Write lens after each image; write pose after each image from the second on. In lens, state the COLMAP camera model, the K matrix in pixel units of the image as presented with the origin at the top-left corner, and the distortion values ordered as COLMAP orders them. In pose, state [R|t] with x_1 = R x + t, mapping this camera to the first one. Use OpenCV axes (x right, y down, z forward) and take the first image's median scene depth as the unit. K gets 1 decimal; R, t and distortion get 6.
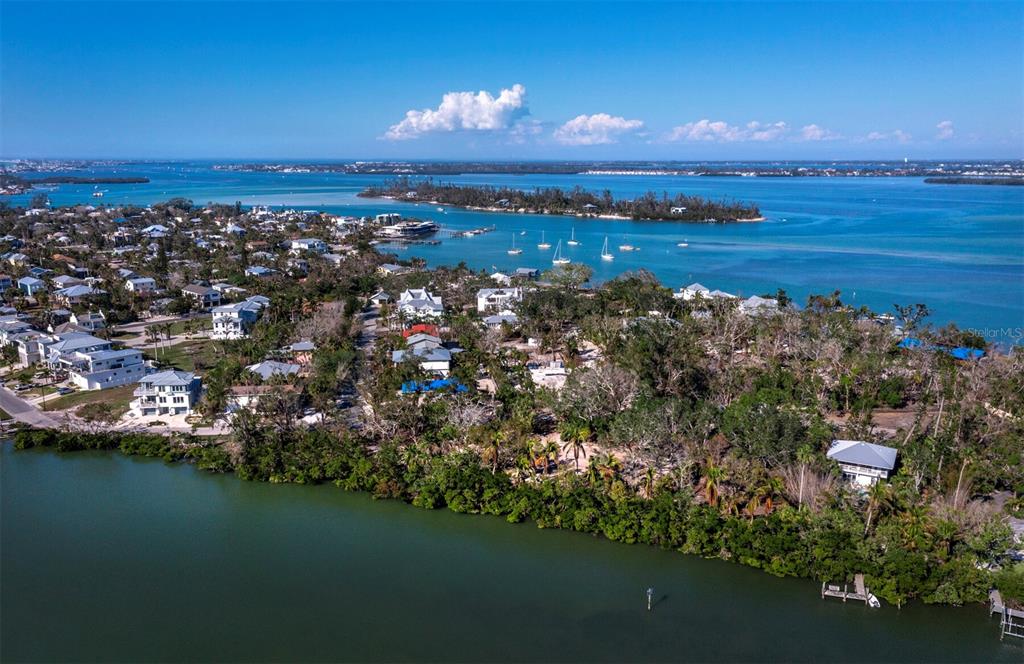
lens RADIAL K [[827.2, 0, 512.0], [0, 827.2, 332.0], [0, 0, 1]] dist [0.006449, 0.002115]
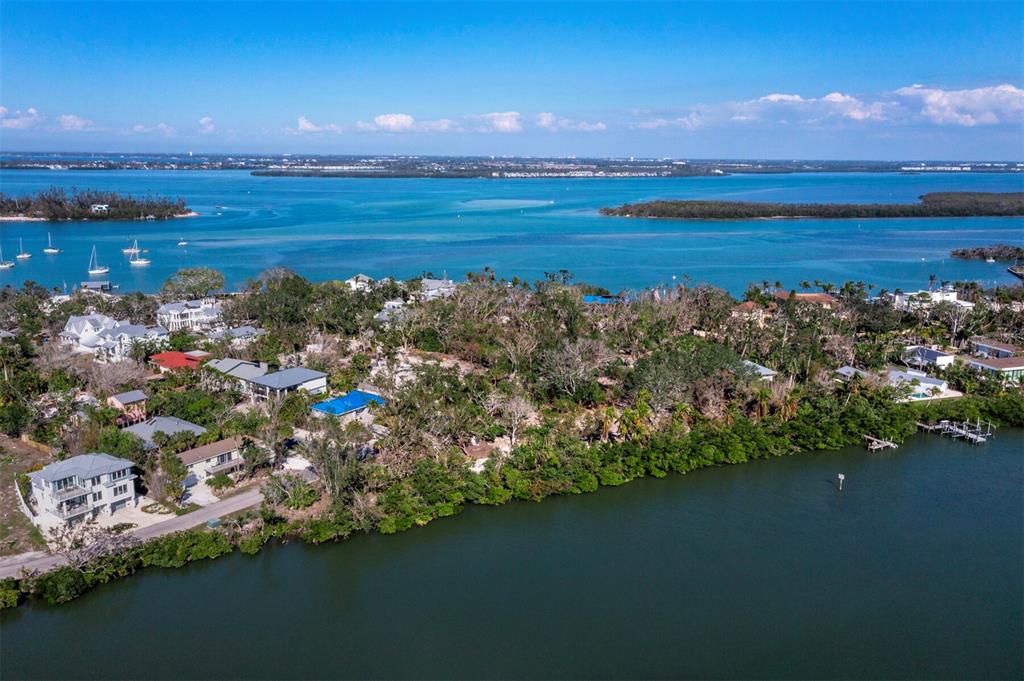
lens RADIAL K [[819.8, 0, 512.0], [0, 819.8, 340.5], [0, 0, 1]] dist [0.001365, 0.011154]
pose [[0.665778, -0.155752, 0.729713, -0.178145], [0.140756, 0.986629, 0.082165, -0.014801], [-0.732753, 0.048008, 0.678799, 0.070075]]
